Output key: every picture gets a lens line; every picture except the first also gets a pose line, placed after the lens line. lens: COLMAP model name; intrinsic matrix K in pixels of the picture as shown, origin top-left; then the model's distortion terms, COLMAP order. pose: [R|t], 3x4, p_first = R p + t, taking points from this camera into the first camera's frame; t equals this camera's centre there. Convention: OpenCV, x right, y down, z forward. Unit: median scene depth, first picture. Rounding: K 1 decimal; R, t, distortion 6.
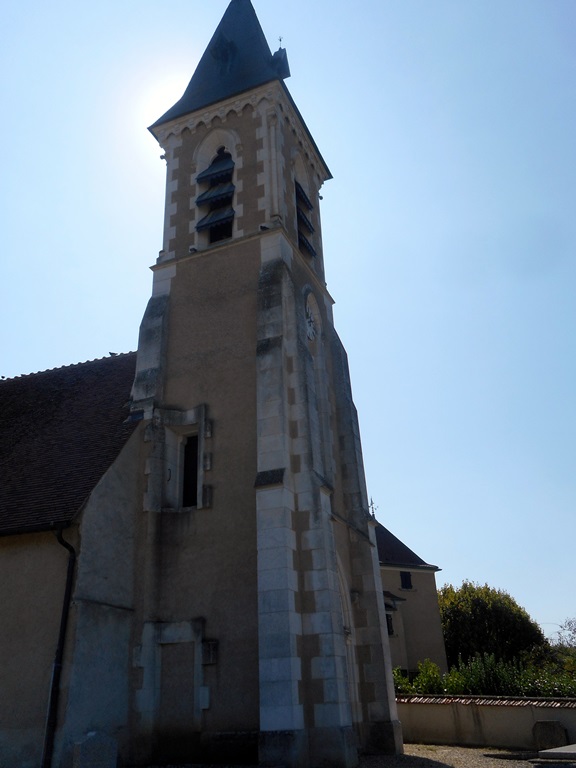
lens RADIAL K [[673.5, 0, 288.0], [0, 673.5, 384.0], [0, 0, 1]] dist [-0.001733, 0.007549]
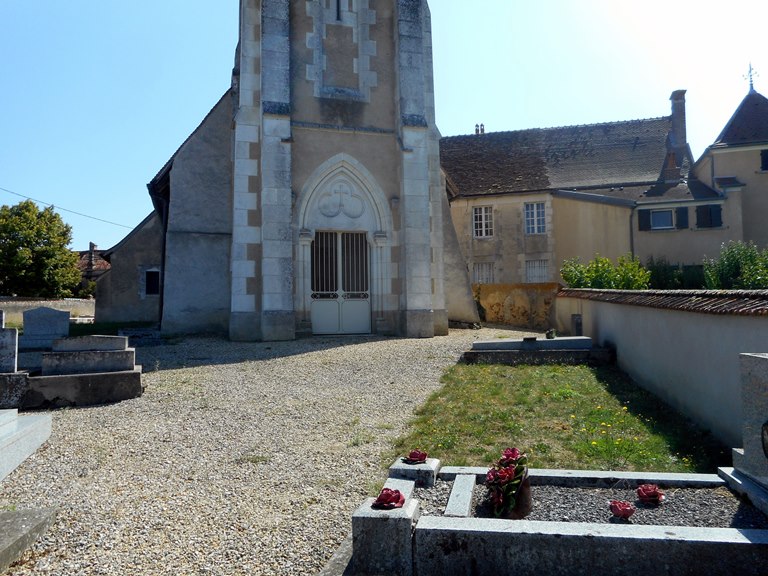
lens RADIAL K [[606.7, 0, 390.5], [0, 606.7, 297.6], [0, 0, 1]] dist [0.005557, 0.001095]
pose [[0.640912, 0.000826, -0.767614, 0.982226], [0.321304, 0.907893, 0.269246, 0.231151], [0.697134, -0.419201, 0.581614, 0.461125]]
